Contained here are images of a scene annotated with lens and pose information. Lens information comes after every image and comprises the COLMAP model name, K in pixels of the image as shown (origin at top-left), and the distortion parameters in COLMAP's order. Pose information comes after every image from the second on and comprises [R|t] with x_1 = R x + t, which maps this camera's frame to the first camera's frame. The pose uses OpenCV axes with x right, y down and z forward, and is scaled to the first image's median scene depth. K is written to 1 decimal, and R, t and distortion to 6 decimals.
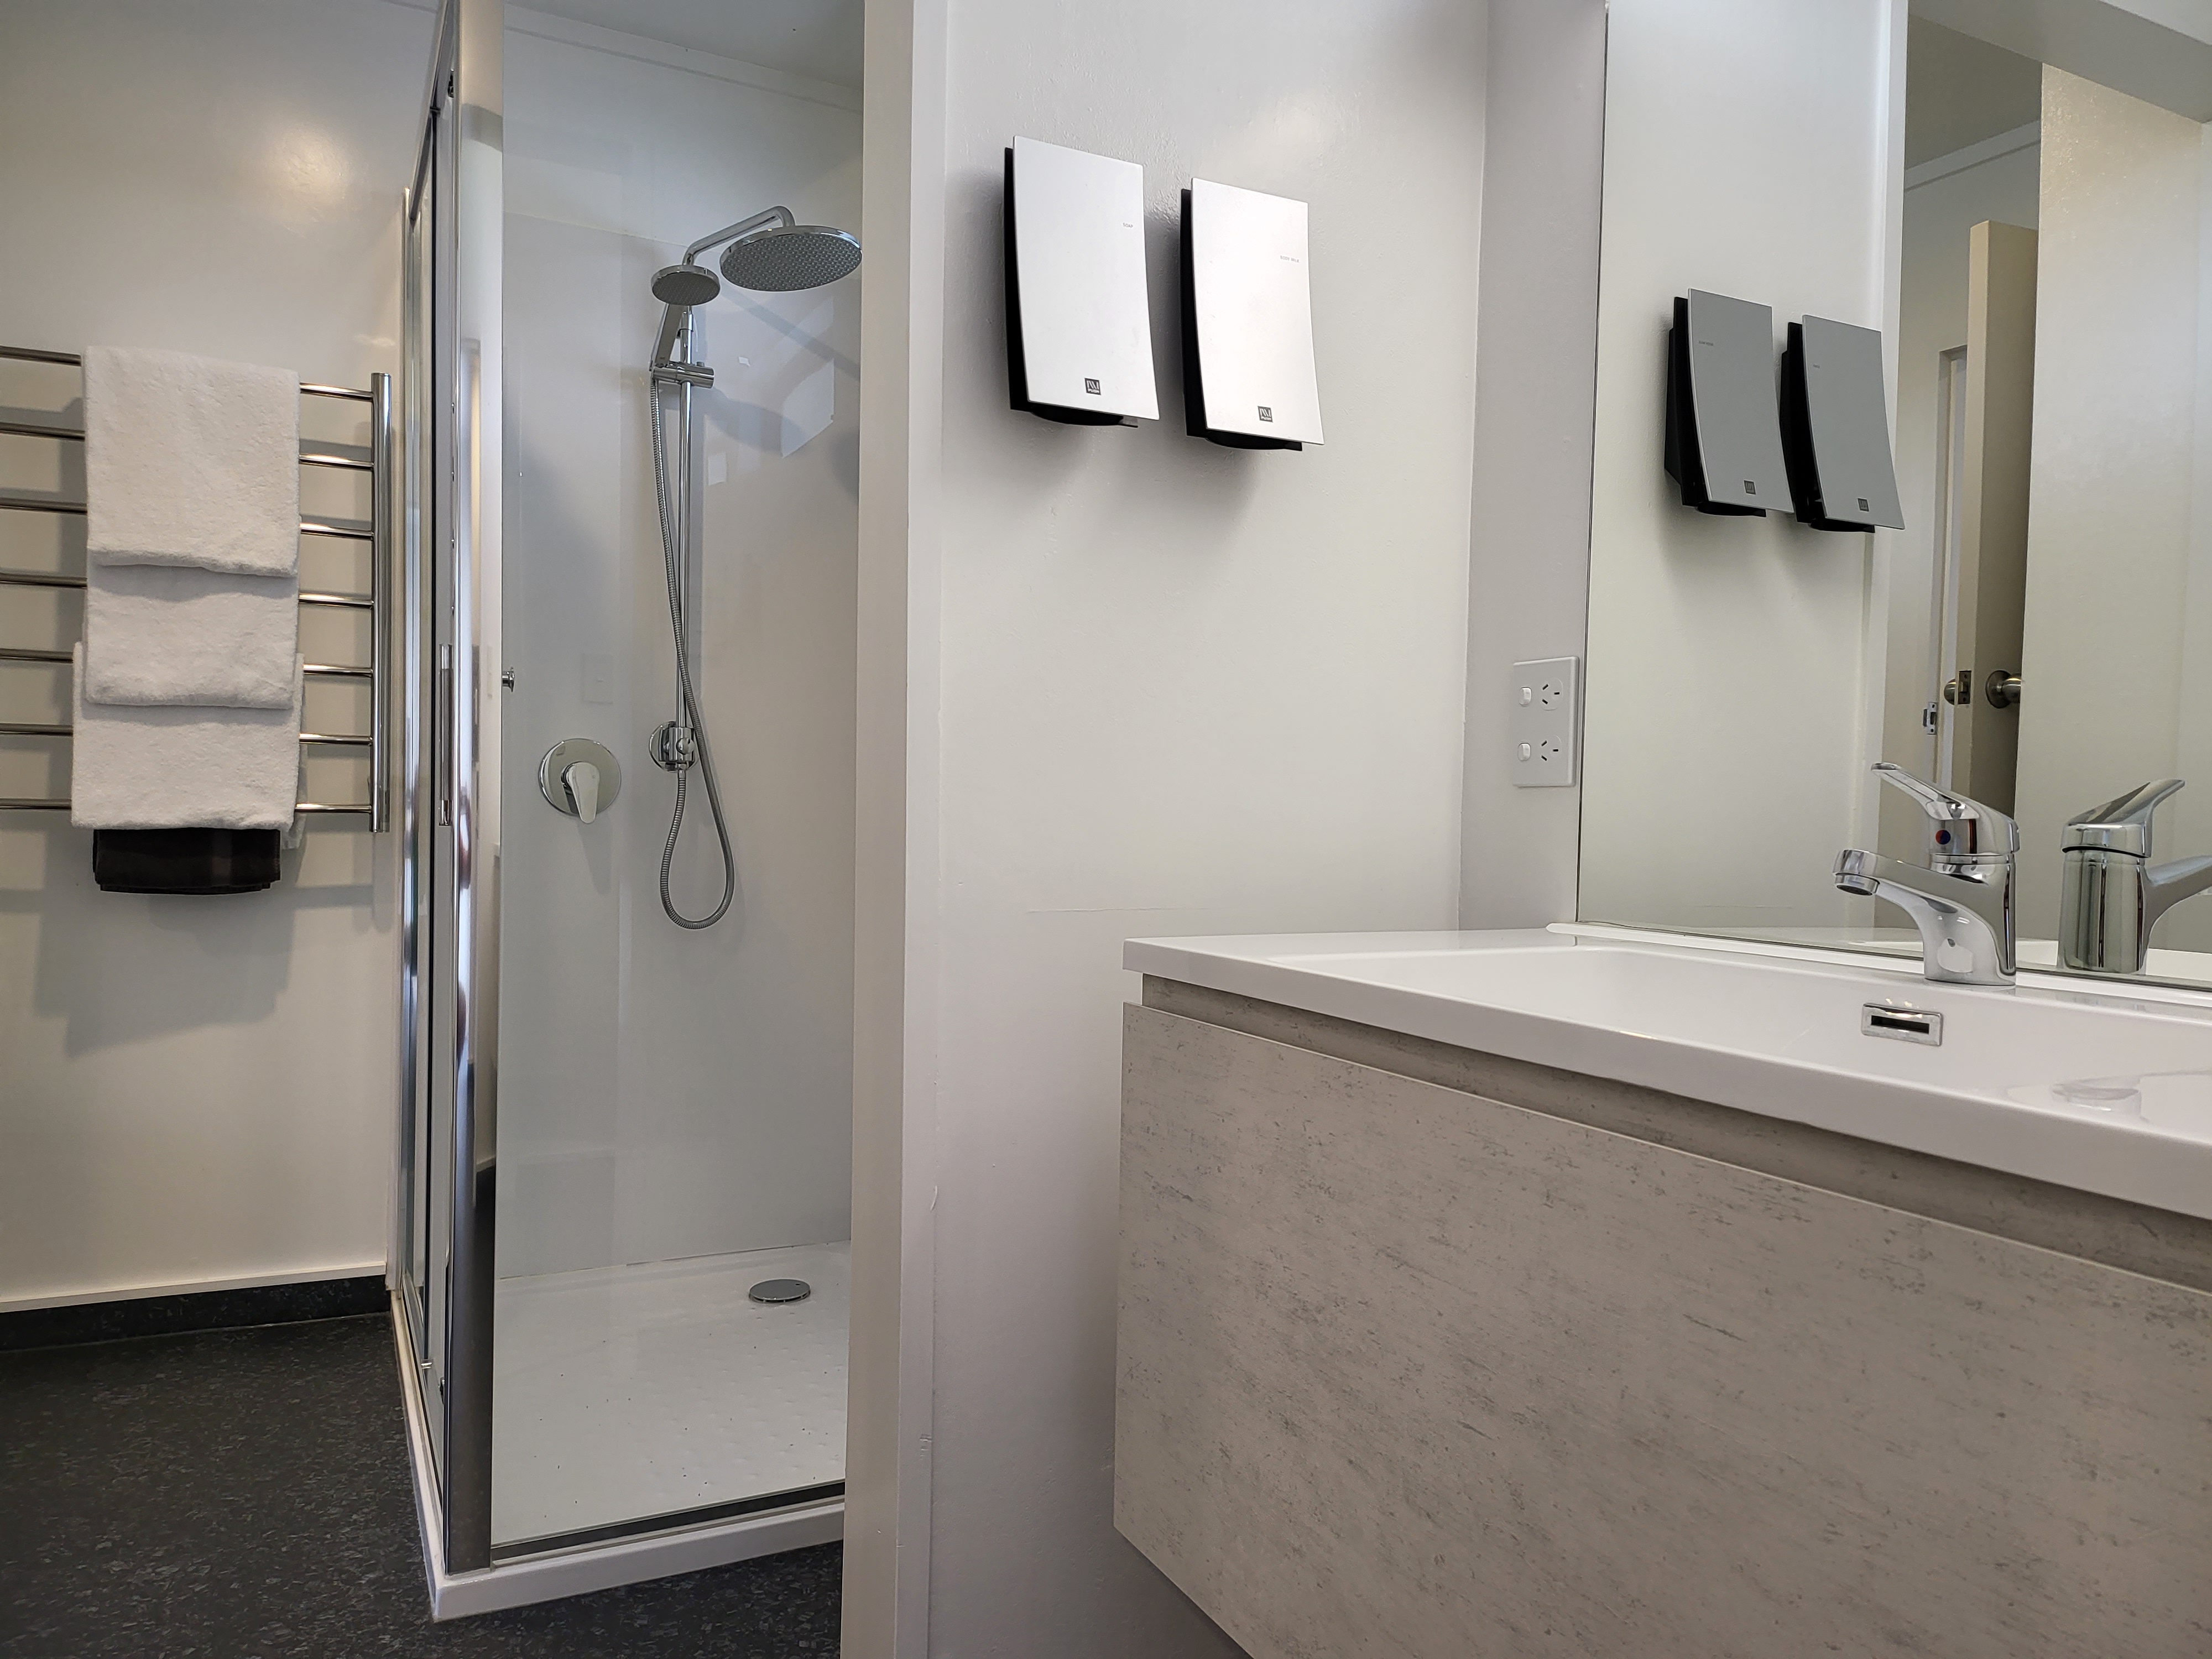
lens RADIAL K [[1529.2, 0, 1109.0], [0, 1529.2, 836.7], [0, 0, 1]] dist [0.018794, -0.007924]
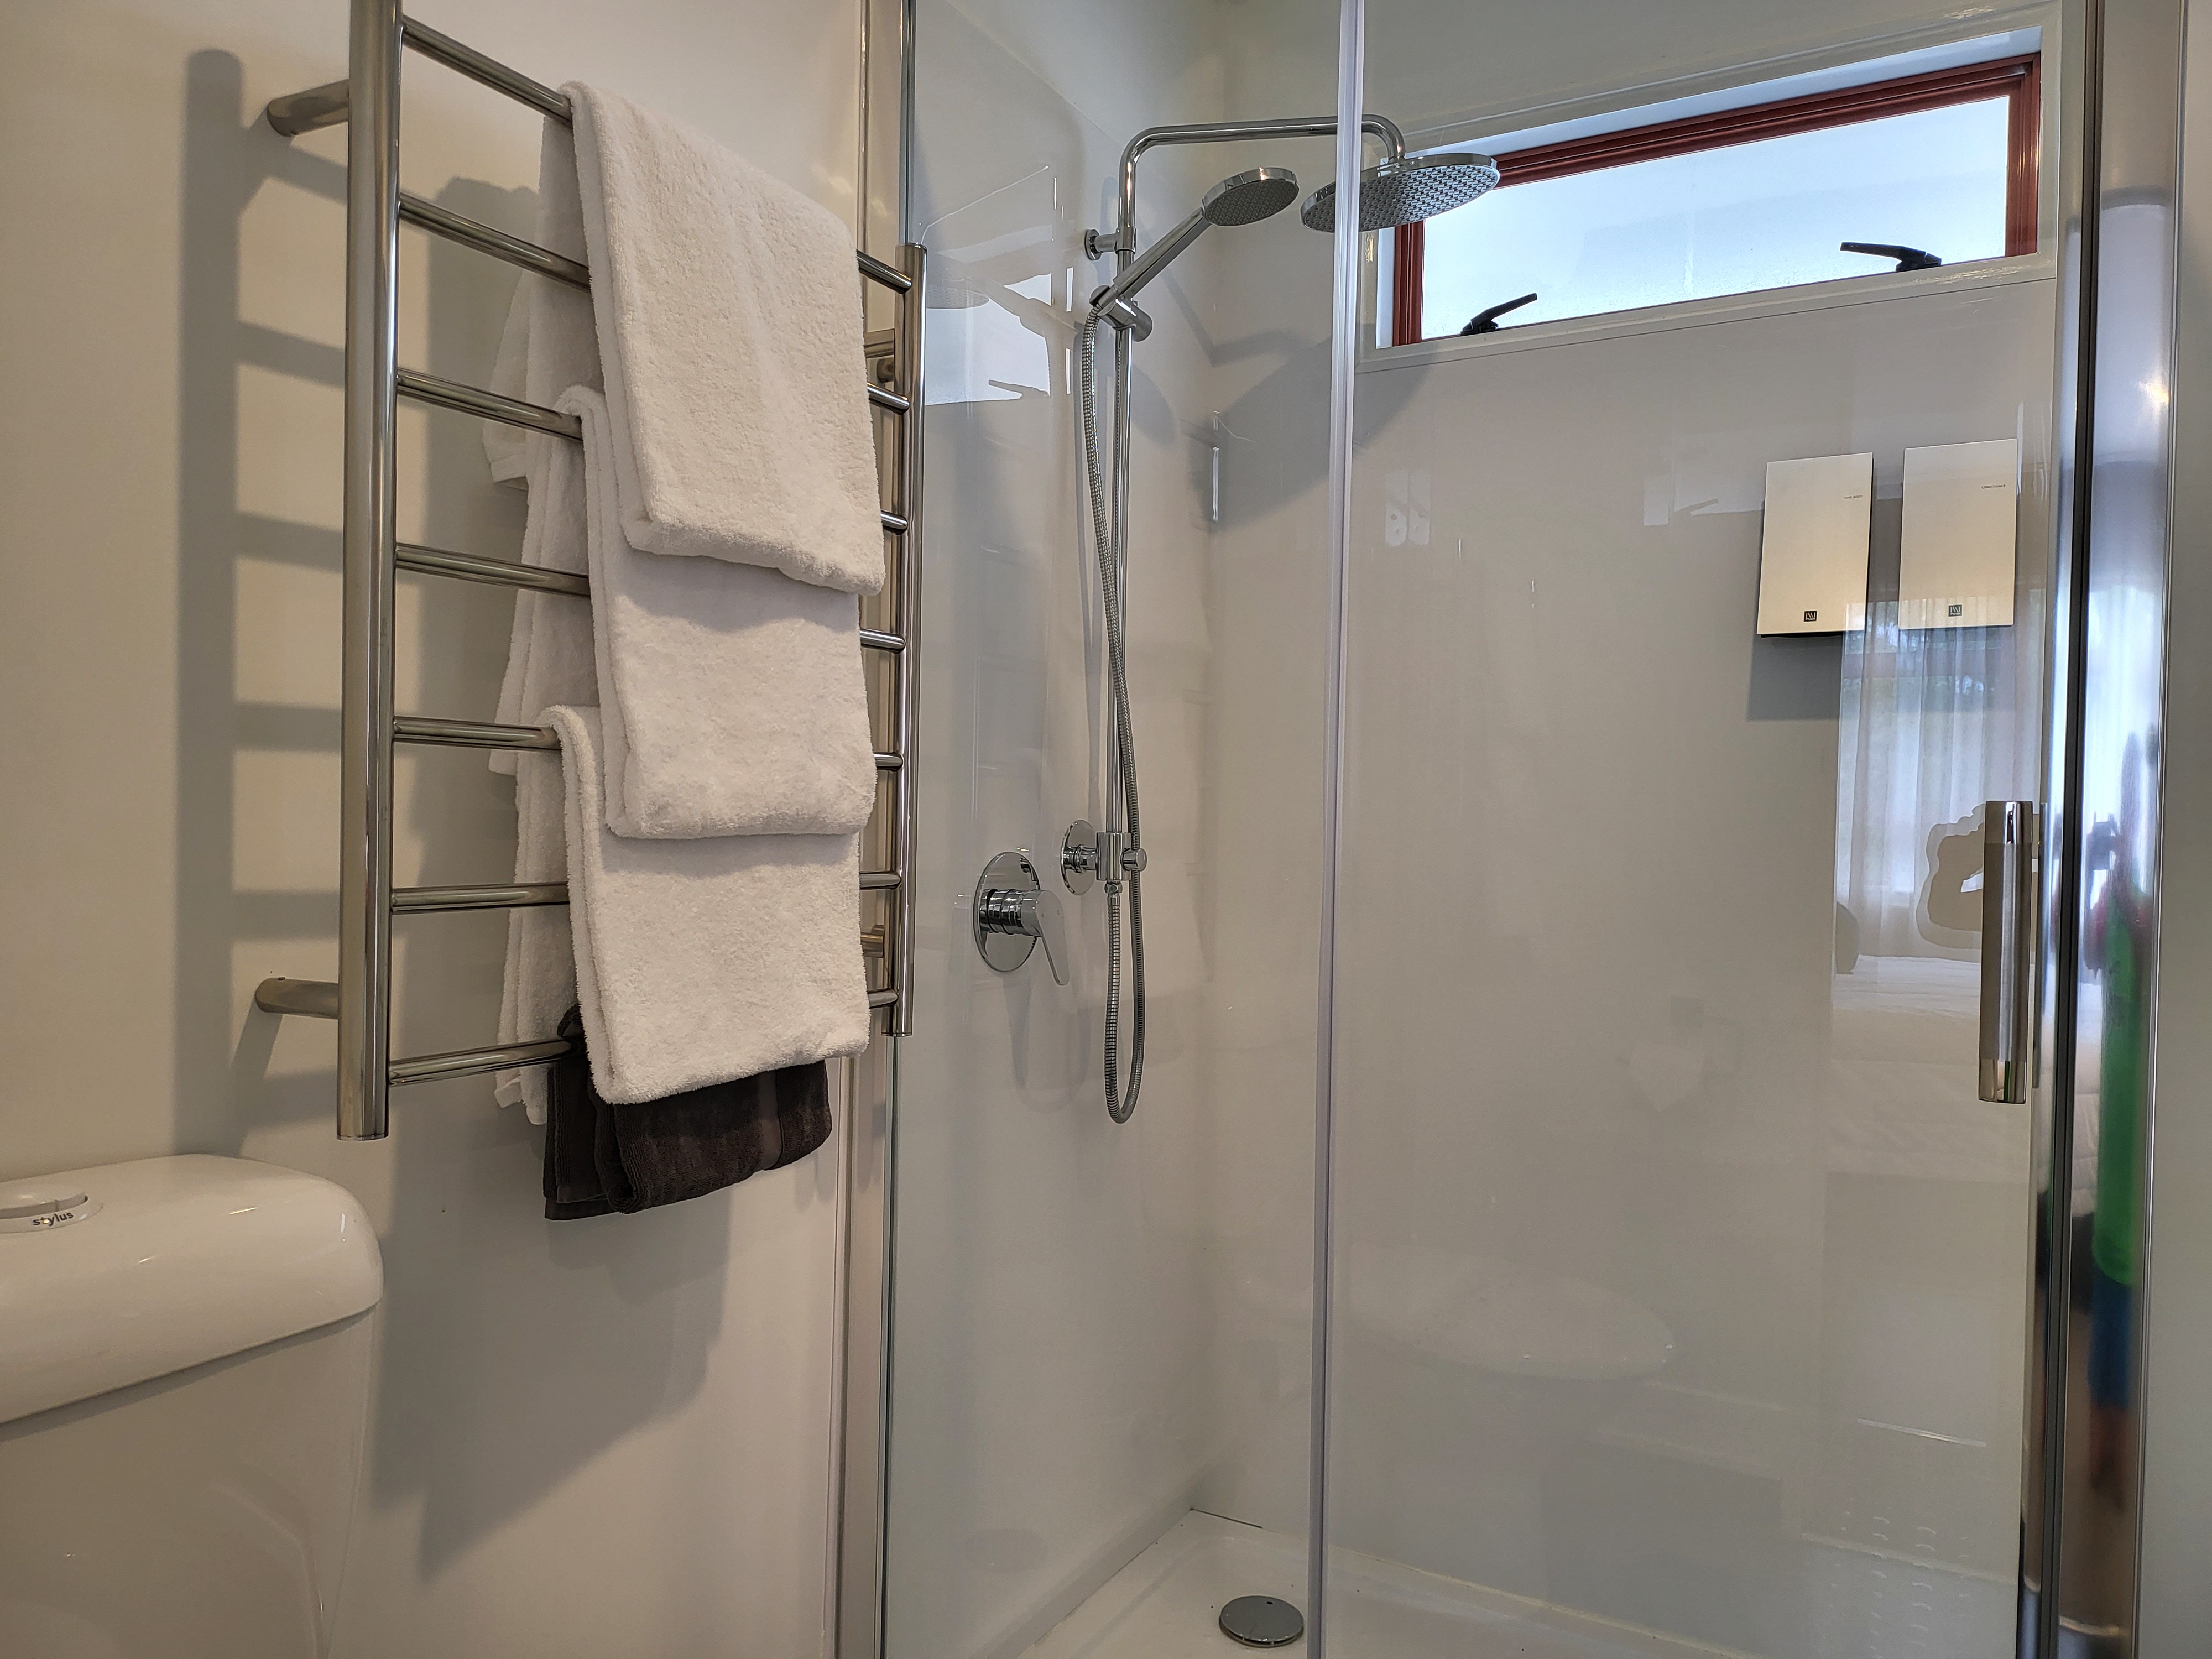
lens RADIAL K [[1529.2, 0, 1109.0], [0, 1529.2, 836.7], [0, 0, 1]] dist [0.018794, -0.007924]
pose [[0.828871, -0.008817, 0.559371, -0.784480], [0.005650, 0.999957, 0.007389, -0.087815], [-0.559412, -0.002964, 0.828885, 0.509537]]
